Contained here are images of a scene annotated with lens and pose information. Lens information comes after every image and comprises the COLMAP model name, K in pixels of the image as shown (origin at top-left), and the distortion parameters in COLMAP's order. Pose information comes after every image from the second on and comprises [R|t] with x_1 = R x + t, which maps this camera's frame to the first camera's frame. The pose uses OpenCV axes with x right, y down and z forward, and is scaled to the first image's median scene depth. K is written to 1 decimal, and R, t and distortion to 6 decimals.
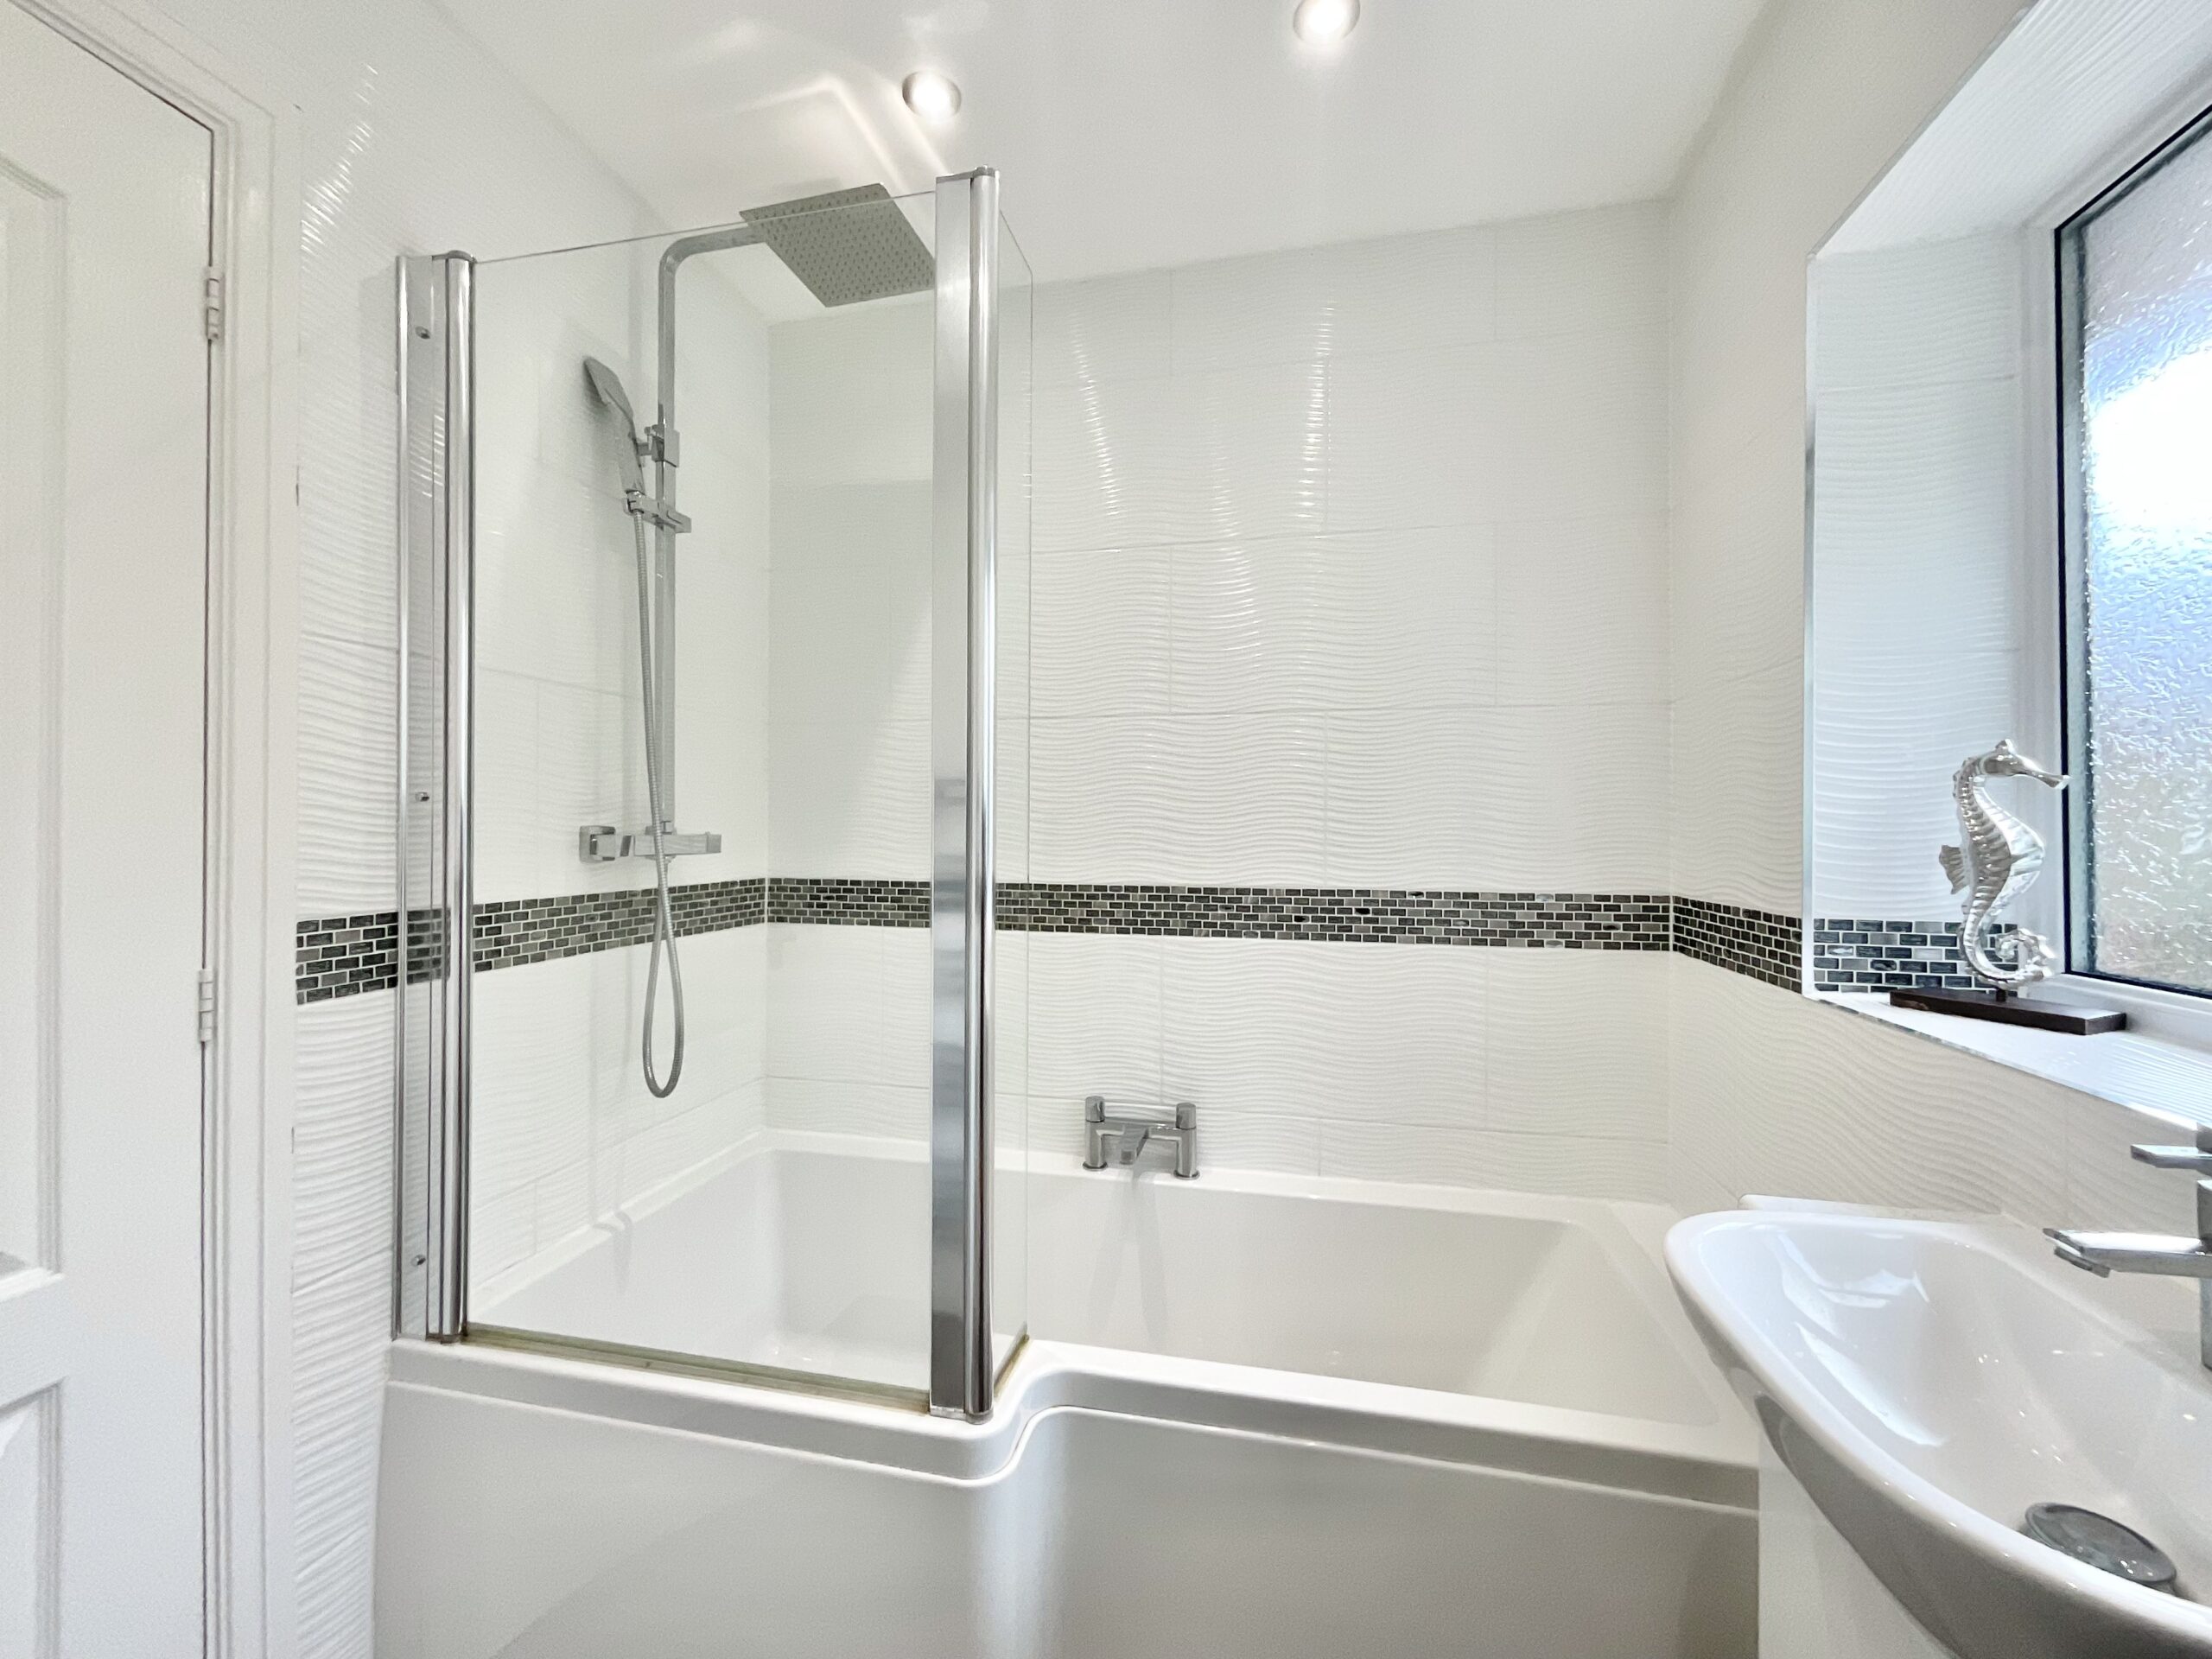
lens RADIAL K [[903.7, 0, 1114.4], [0, 903.7, 832.8], [0, 0, 1]] dist [-0.001122, 0.001293]
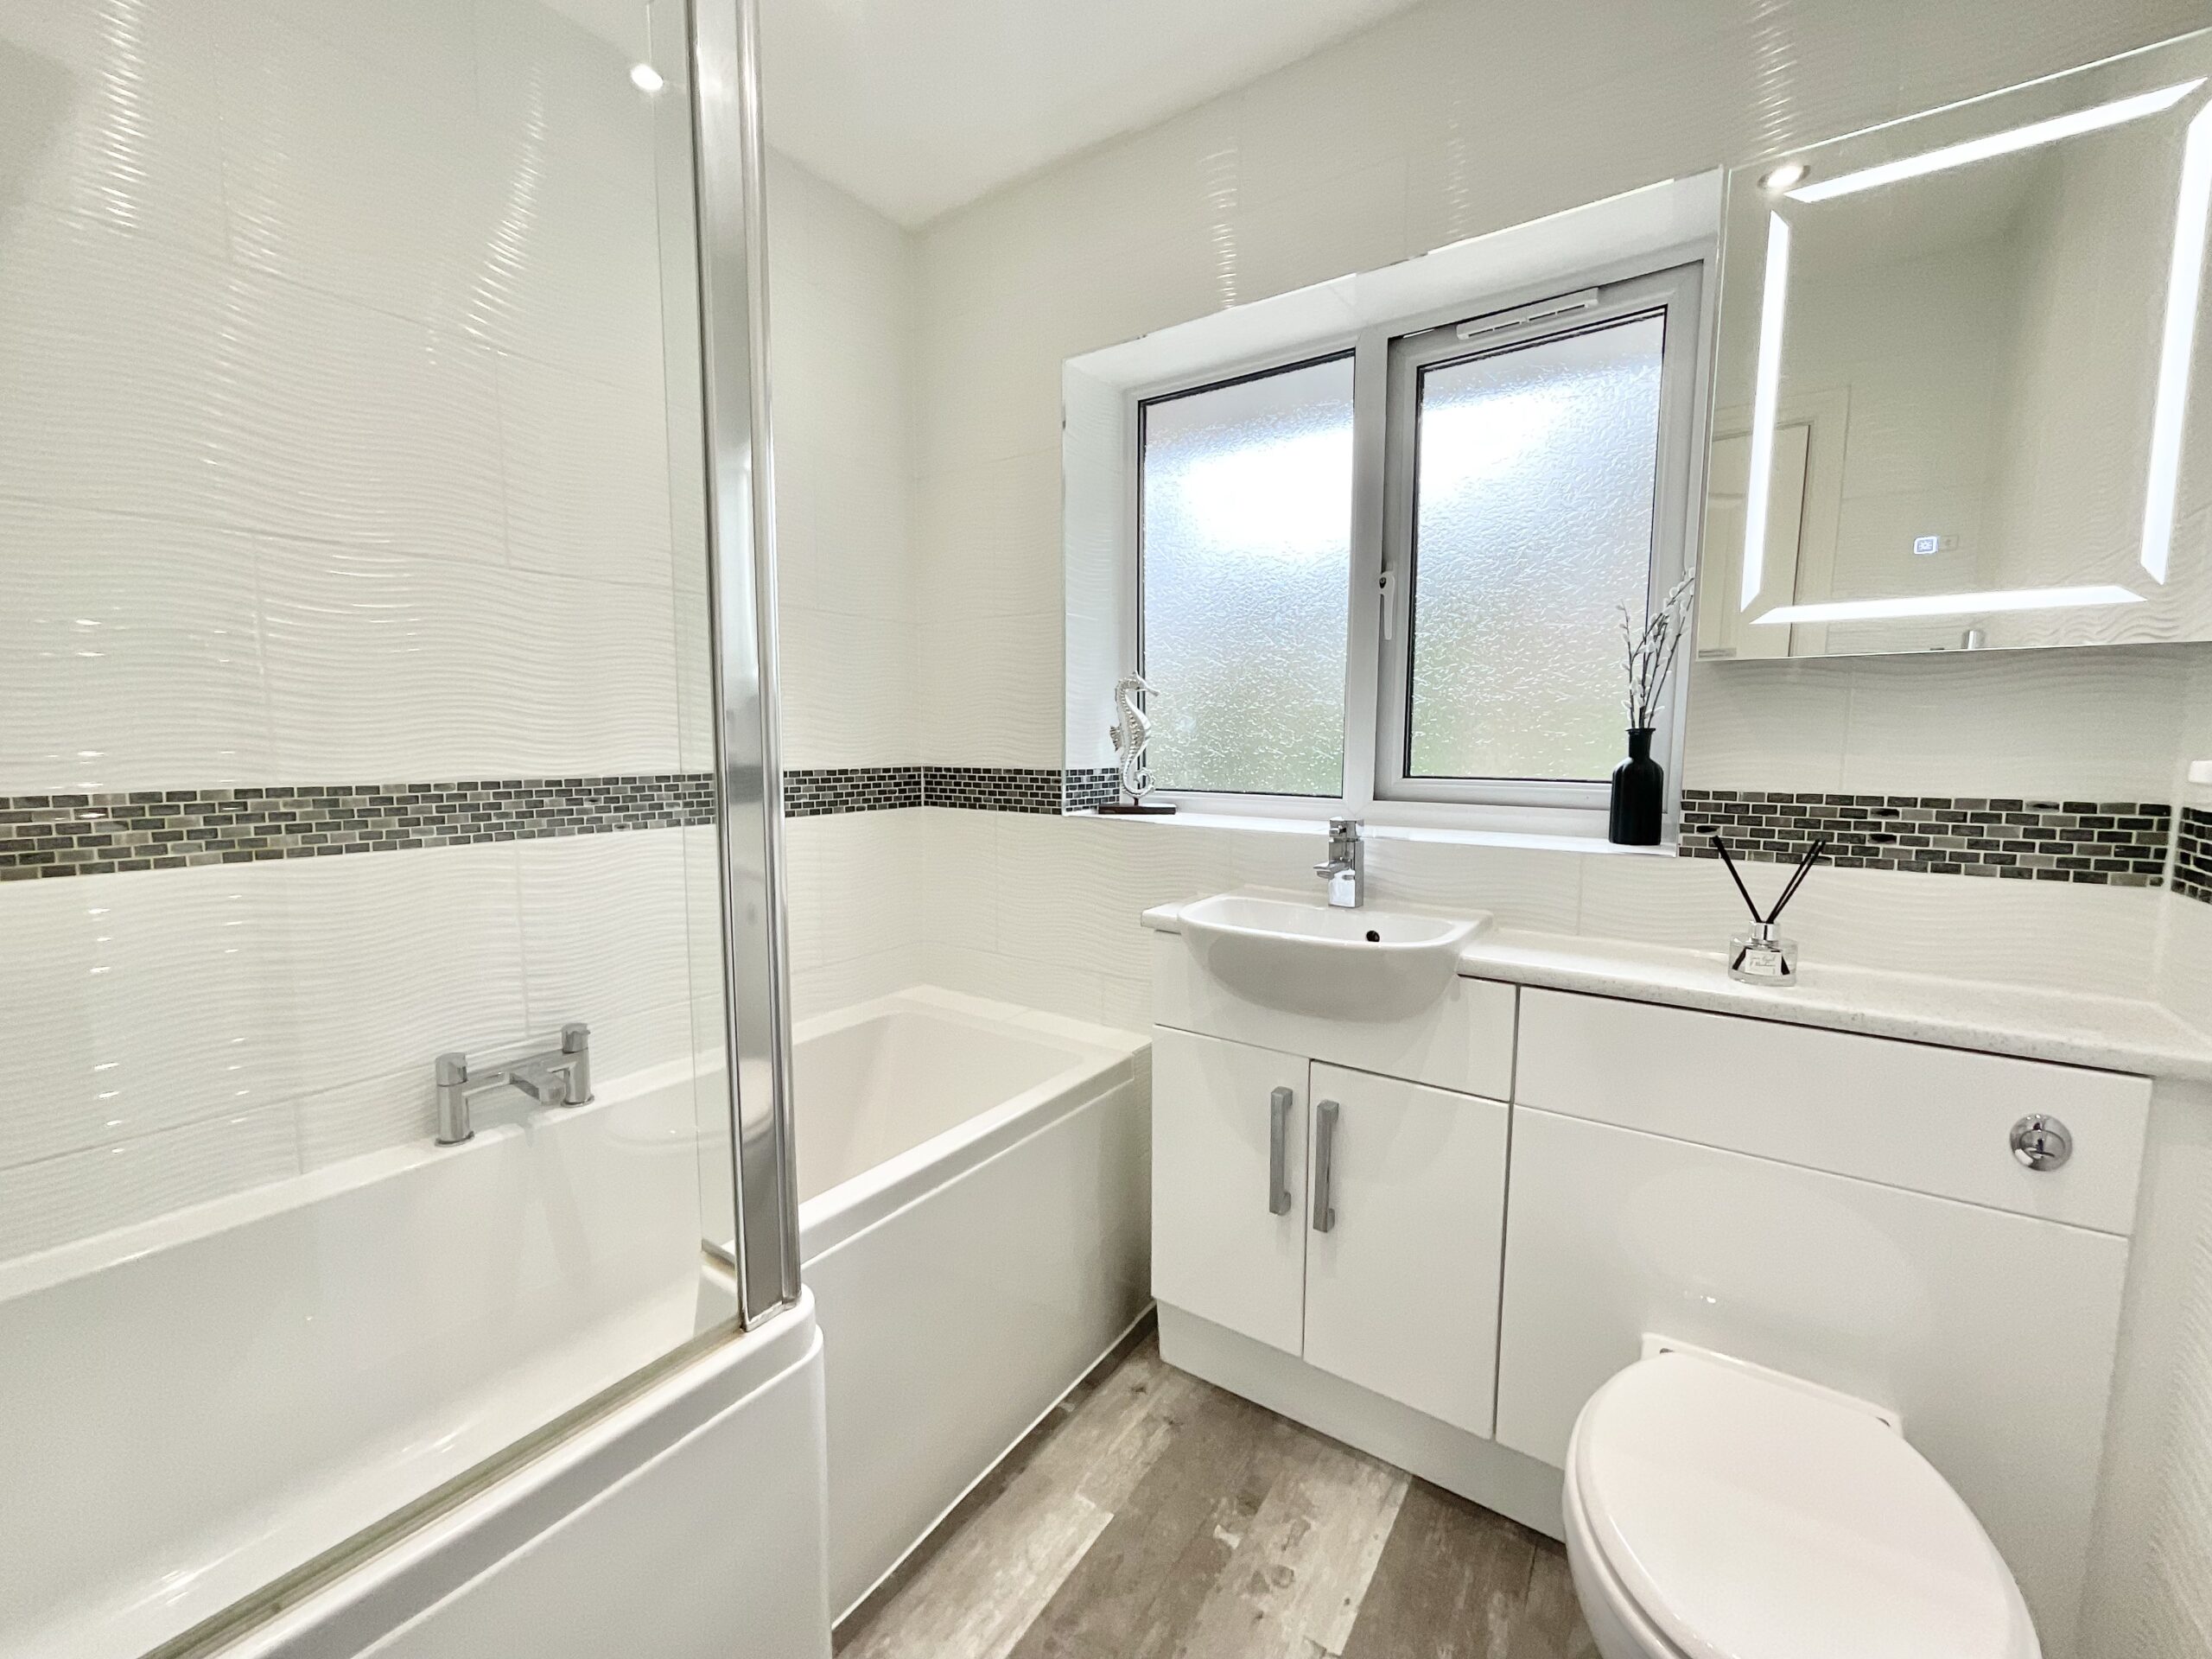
lens RADIAL K [[903.7, 0, 1123.8], [0, 903.7, 827.0], [0, 0, 1]] dist [-0.001122, 0.001293]
pose [[0.376098, -0.099963, 0.921172, -0.514966], [-0.001143, 0.994113, 0.108345, 0.011495], [-0.926579, -0.041801, 0.373769, 0.178932]]
